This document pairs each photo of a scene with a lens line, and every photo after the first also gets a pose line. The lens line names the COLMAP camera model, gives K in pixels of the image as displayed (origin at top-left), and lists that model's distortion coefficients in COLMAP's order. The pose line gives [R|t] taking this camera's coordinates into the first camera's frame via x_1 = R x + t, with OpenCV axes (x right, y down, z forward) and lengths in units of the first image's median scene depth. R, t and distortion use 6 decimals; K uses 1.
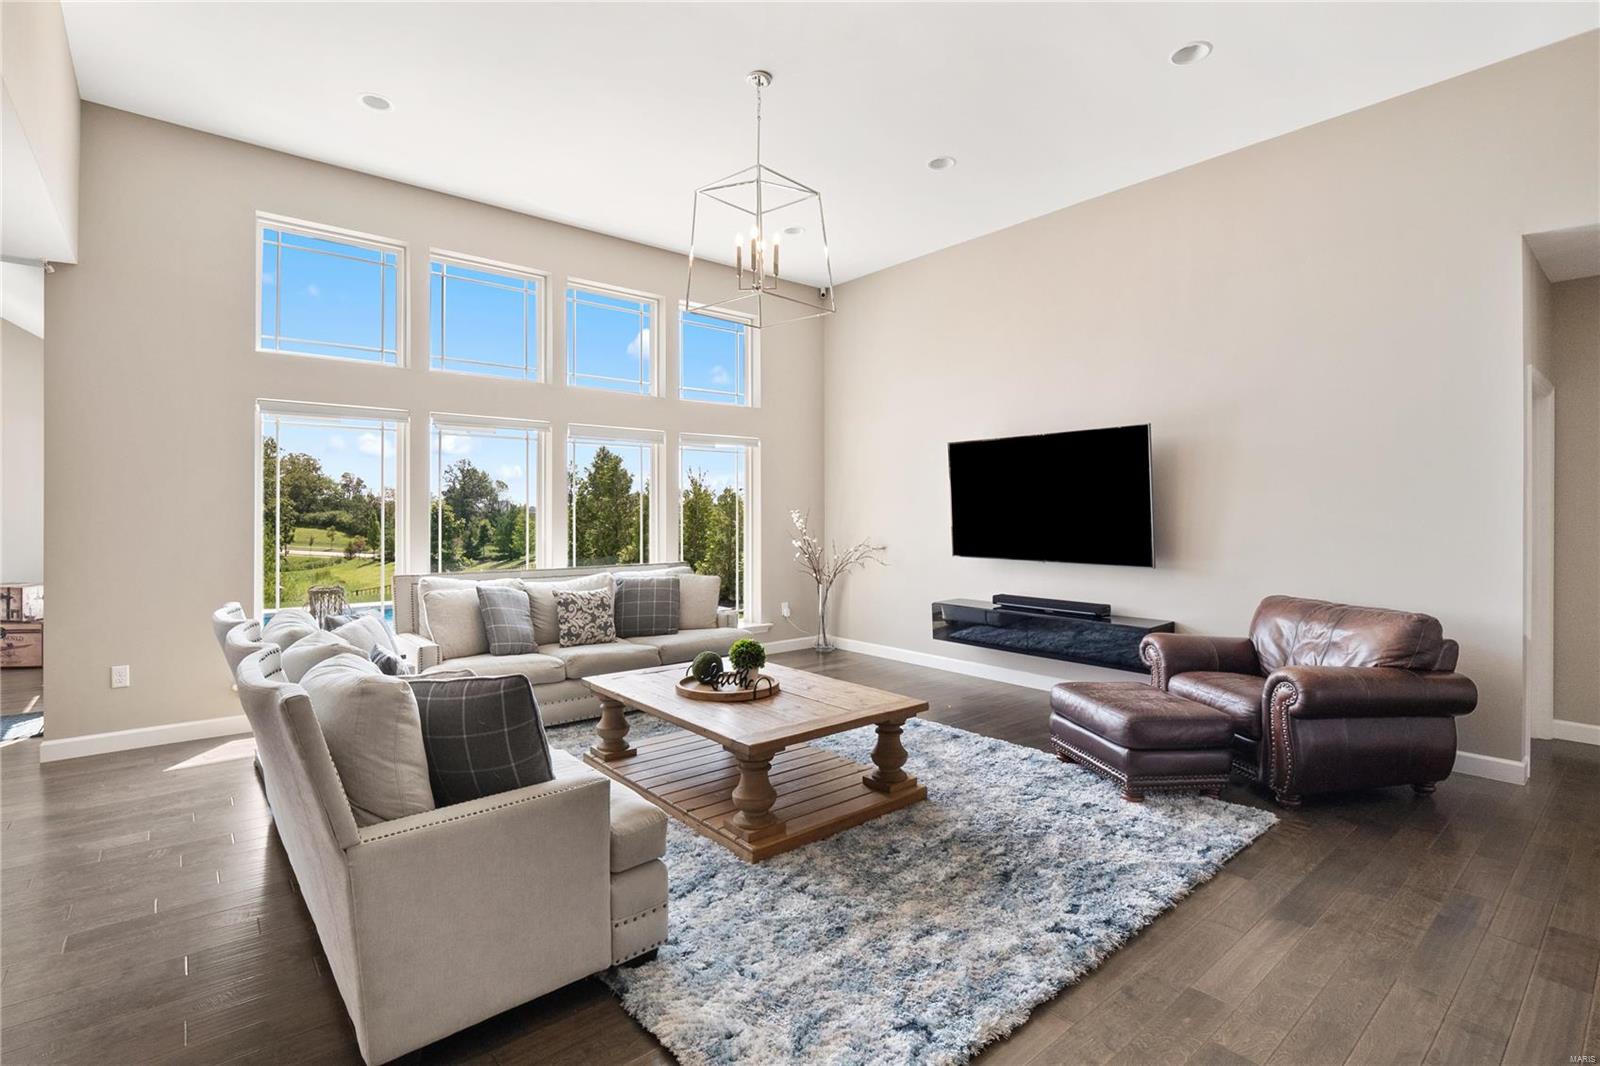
lens RADIAL K [[755.0, 0, 795.9], [0, 755.0, 515.3], [0, 0, 1]] dist [-0.012052, -0.000202]
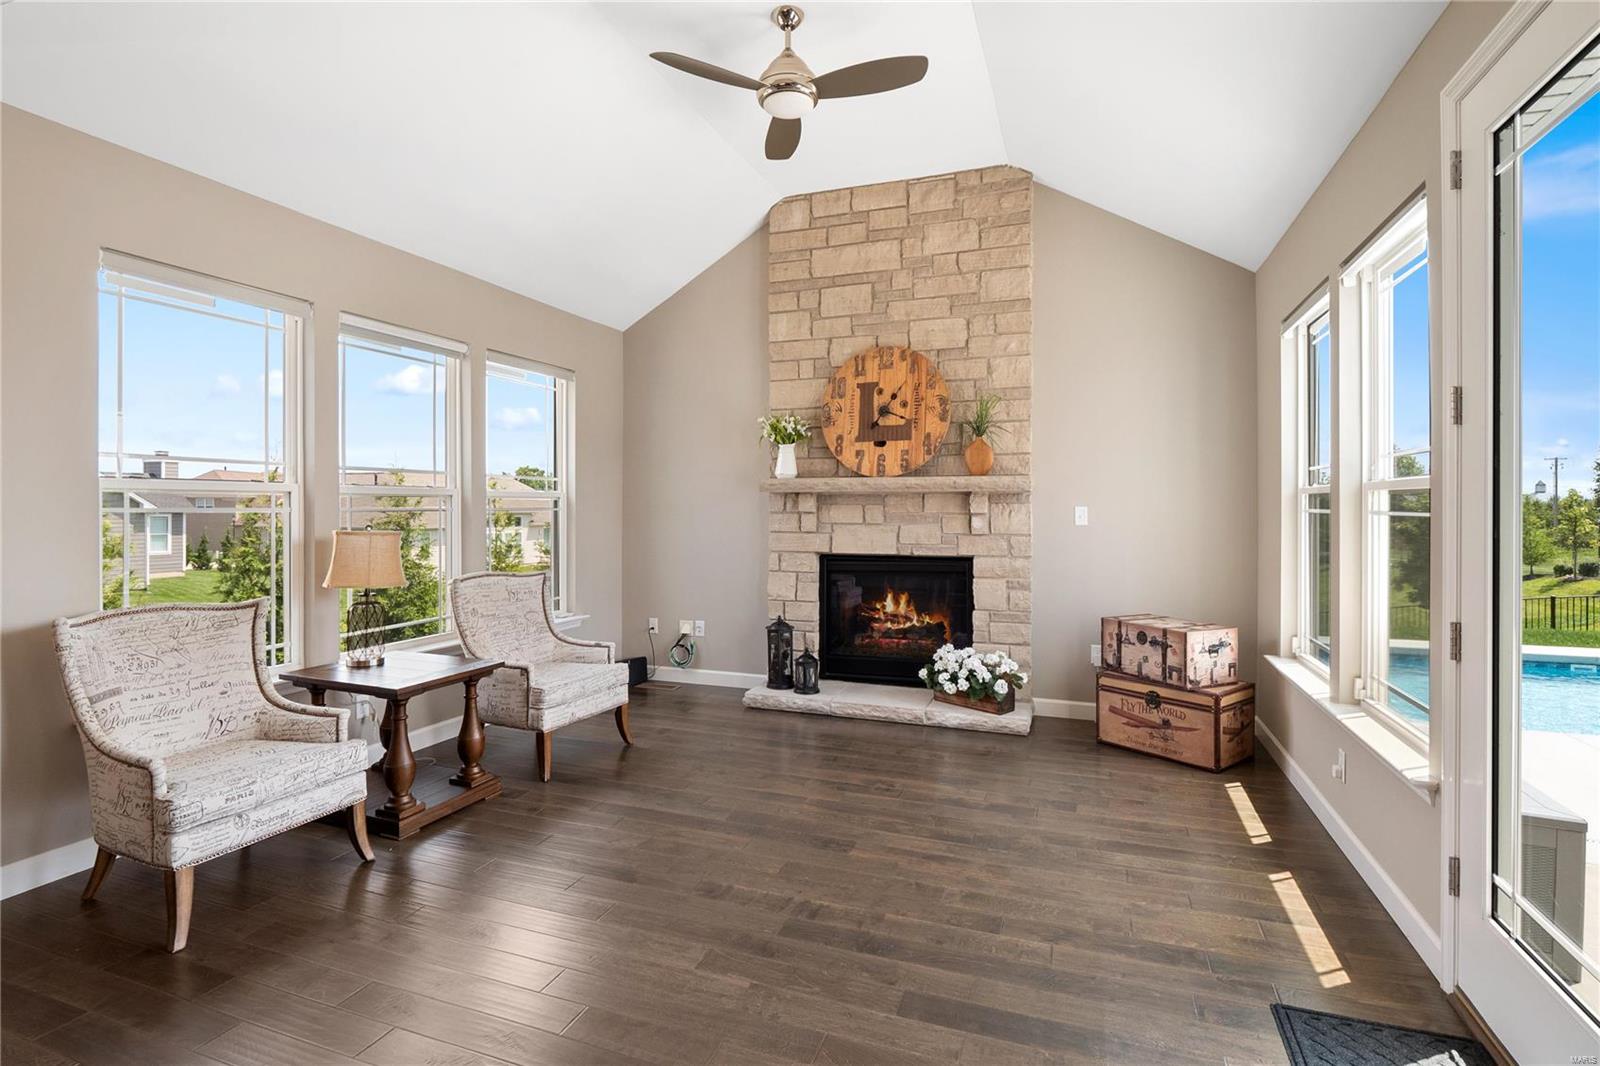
lens RADIAL K [[779.6, 0, 786.3], [0, 779.6, 509.3], [0, 0, 1]] dist [0.000024, -0.000342]
pose [[0.488431, -0.002166, -0.872600, -0.675682], [-0.001212, 0.999994, -0.003161, 0.000008], [0.872601, 0.002601, 0.488426, 0.427804]]
